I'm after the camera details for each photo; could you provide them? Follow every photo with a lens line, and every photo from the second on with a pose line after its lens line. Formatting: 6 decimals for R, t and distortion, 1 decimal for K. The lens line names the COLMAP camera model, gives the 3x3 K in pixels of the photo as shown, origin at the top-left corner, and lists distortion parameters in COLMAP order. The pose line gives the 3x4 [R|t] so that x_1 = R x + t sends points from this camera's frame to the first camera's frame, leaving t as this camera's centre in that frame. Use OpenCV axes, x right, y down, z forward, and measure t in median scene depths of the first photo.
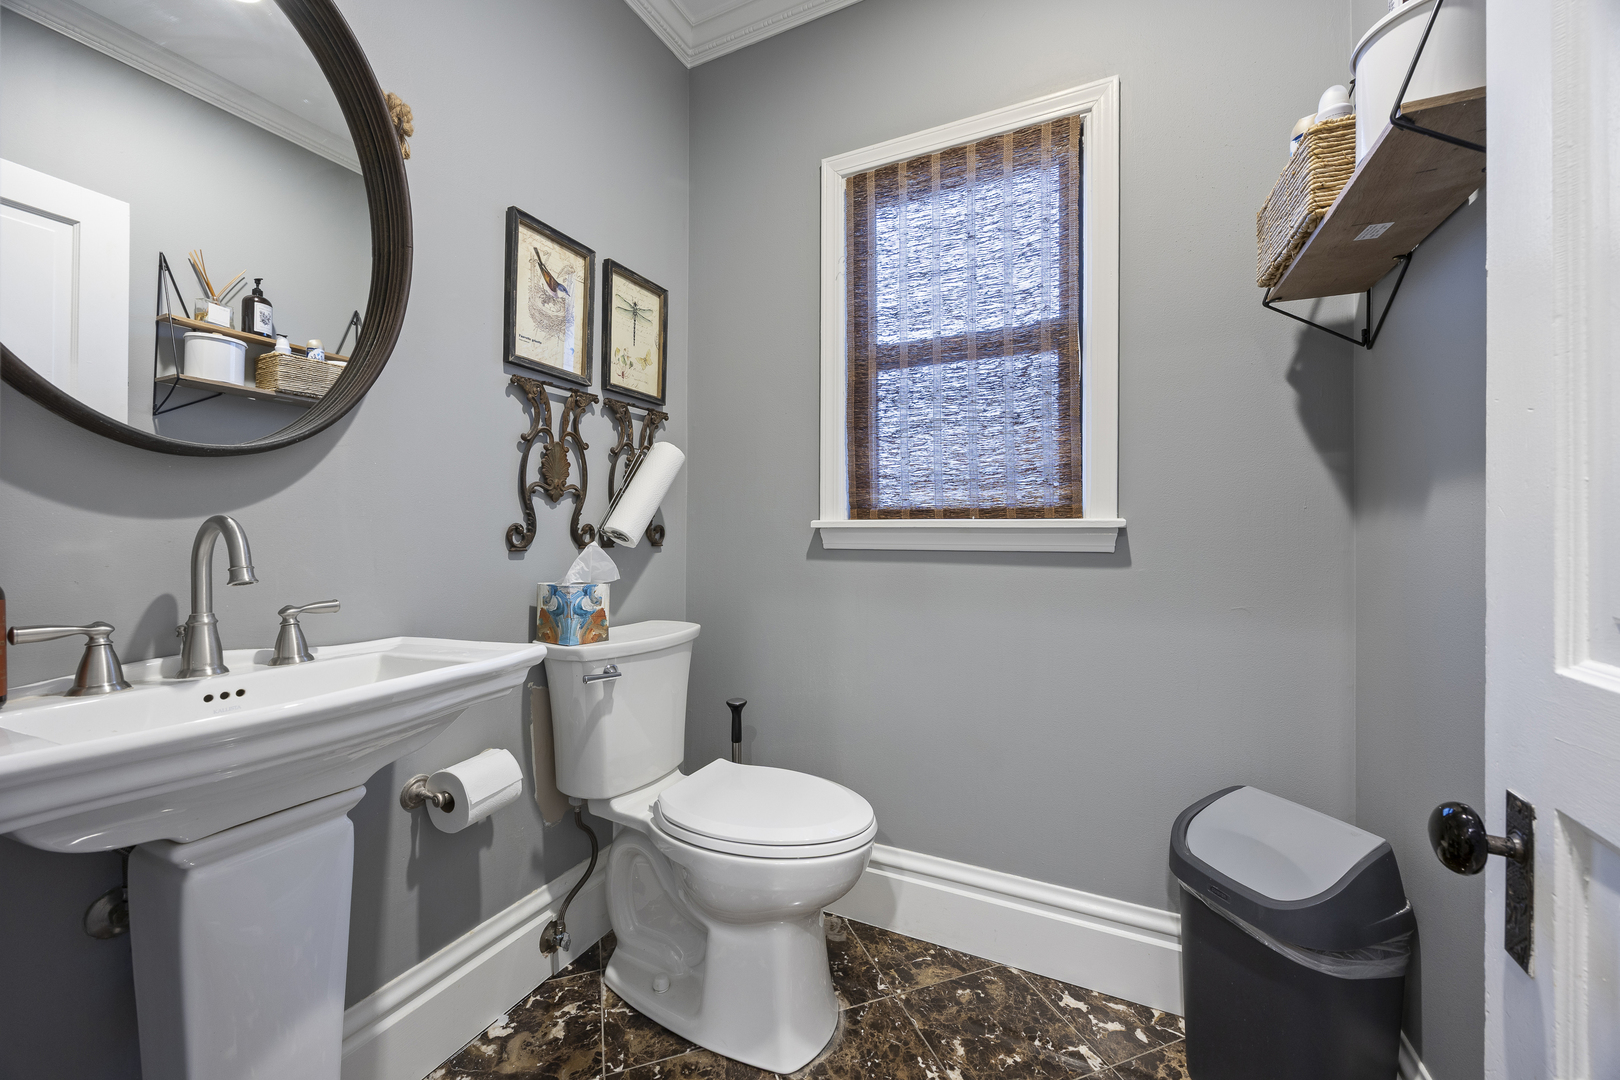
lens RADIAL K [[637.8, 0, 792.6], [0, 637.8, 529.8], [0, 0, 1]] dist [-0.008076, 0.000034]
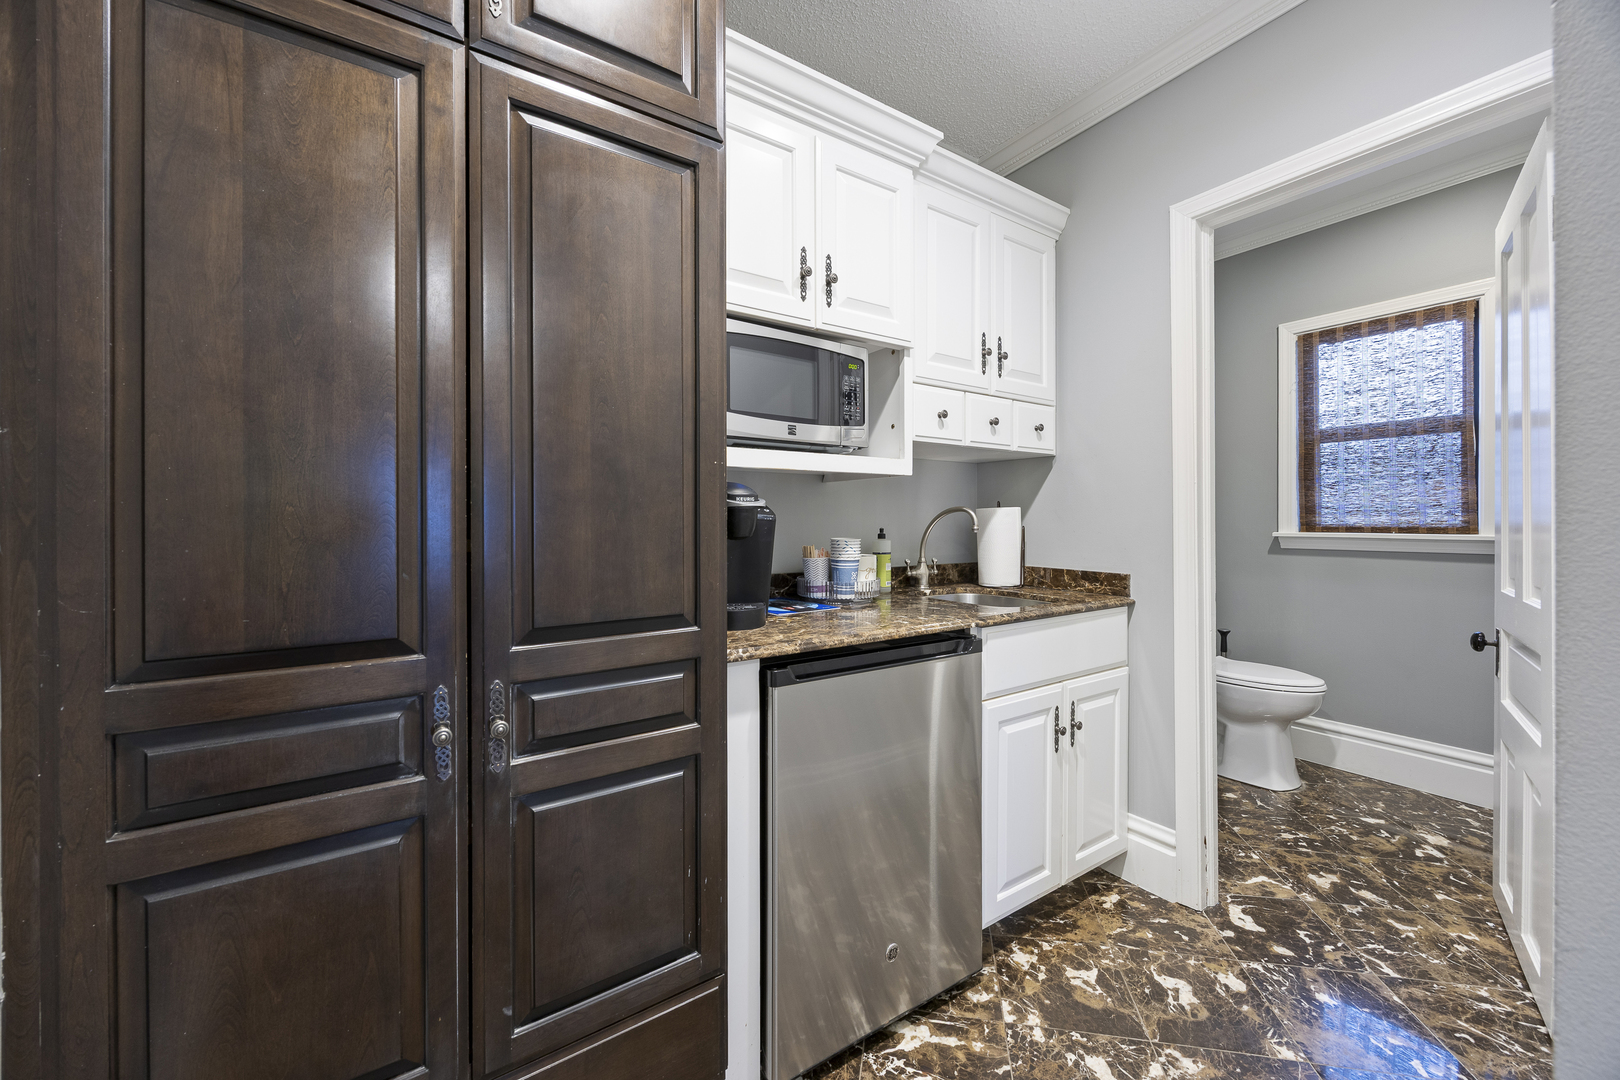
lens RADIAL K [[614.4, 0, 814.0], [0, 614.4, 520.9], [0, 0, 1]] dist [0.001241, -0.000084]
pose [[0.870353, -0.002631, -0.492422, -0.255110], [0.005381, 0.999977, 0.004167, -0.064588], [0.492400, -0.006276, 0.870347, -1.189373]]
